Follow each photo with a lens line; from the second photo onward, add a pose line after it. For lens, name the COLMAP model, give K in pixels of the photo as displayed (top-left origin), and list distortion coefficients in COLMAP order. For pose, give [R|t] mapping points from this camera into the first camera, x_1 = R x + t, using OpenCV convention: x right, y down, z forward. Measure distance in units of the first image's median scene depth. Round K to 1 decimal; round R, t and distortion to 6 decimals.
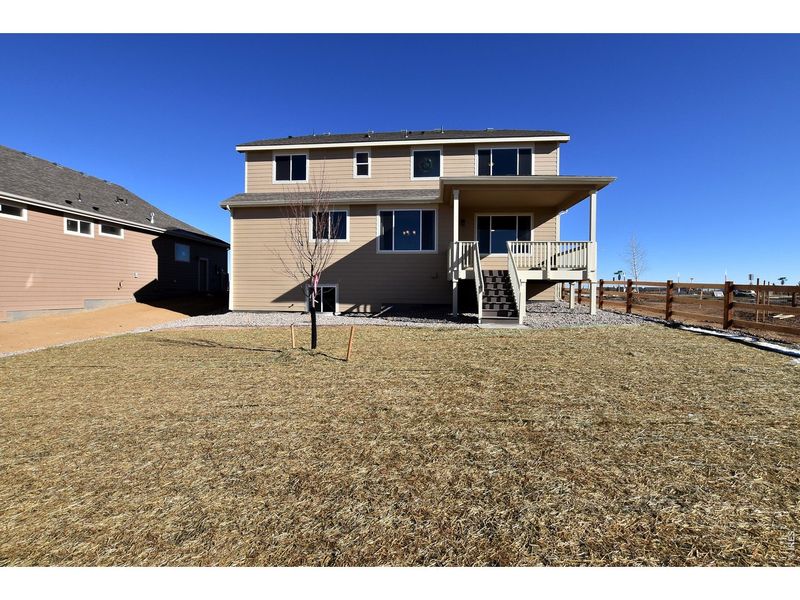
lens RADIAL K [[367.7, 0, 400.0], [0, 367.7, 300.0], [0, 0, 1]] dist [-0.019675, -0.000295]
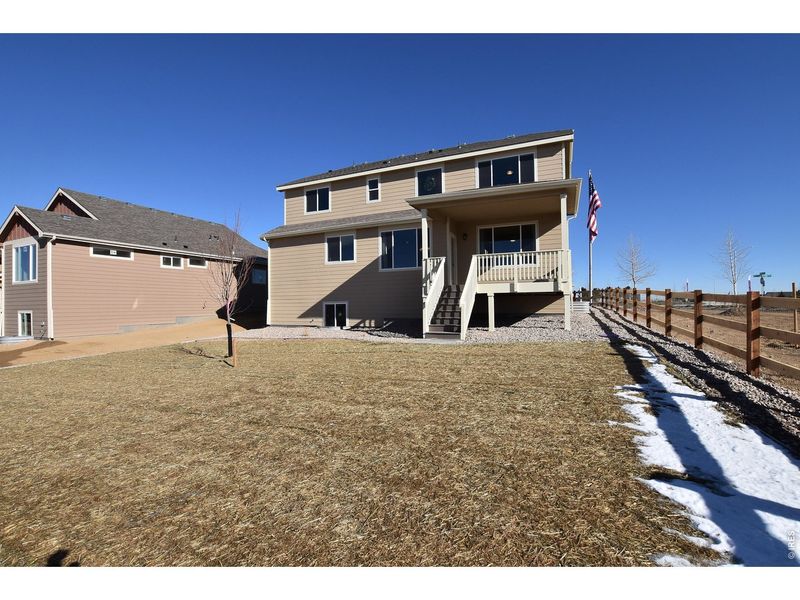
lens RADIAL K [[377.3, 0, 398.5], [0, 377.3, 302.3], [0, 0, 1]] dist [-0.022507, 0.000046]
pose [[0.945886, -0.020319, -0.323861, 0.334681], [0.010199, 0.999406, -0.032916, -0.000989], [0.324338, 0.027832, 0.945532, -0.020795]]
